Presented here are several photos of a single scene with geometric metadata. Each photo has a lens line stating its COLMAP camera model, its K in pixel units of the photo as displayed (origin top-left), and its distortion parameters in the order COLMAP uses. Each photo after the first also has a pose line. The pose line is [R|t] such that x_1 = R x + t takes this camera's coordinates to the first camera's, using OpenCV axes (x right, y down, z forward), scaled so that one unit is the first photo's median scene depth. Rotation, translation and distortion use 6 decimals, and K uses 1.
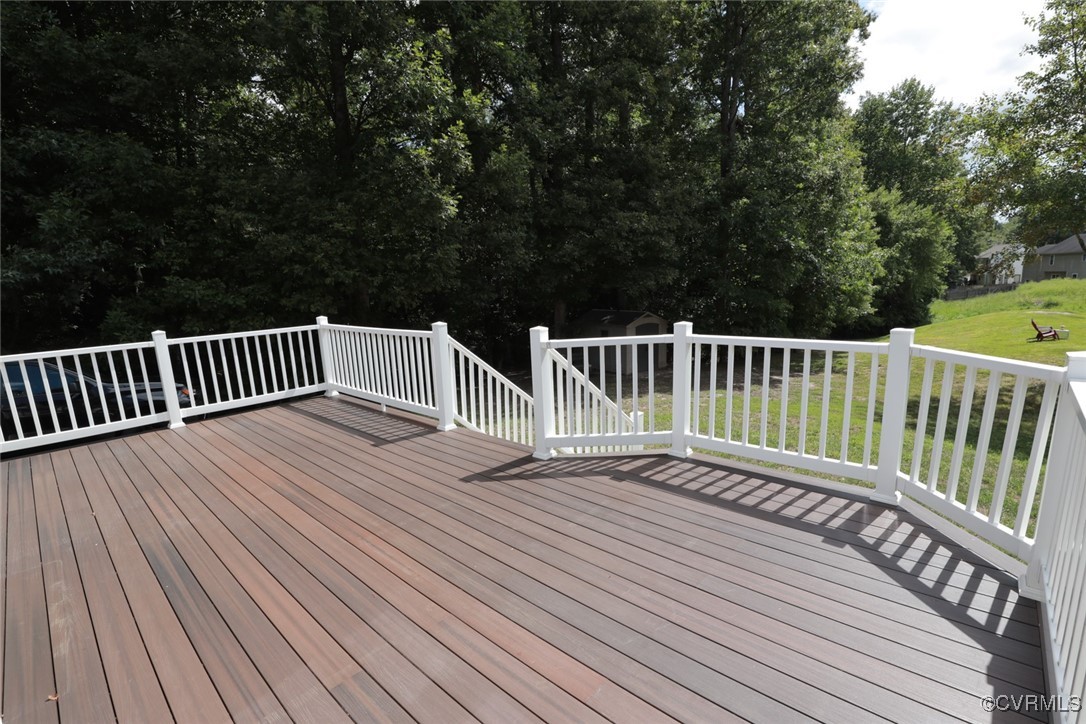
lens RADIAL K [[497.5, 0, 542.5], [0, 497.5, 366.6], [0, 0, 1]] dist [-0.037019, 0.007848]
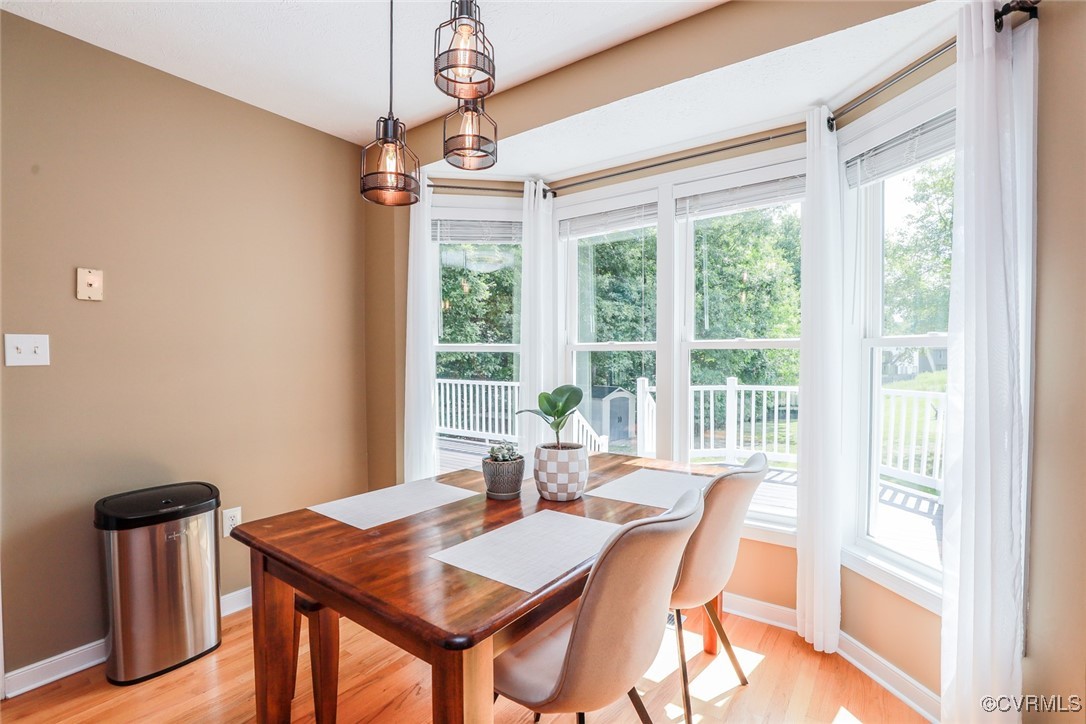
lens RADIAL K [[497.5, 0, 542.5], [0, 497.5, 366.6], [0, 0, 1]] dist [-0.037019, 0.007848]
pose [[0.992489, 0.032900, 0.117828, -0.146327], [-0.013631, 0.986902, -0.160746, 0.040048], [-0.121574, 0.157933, 0.979937, -0.140079]]
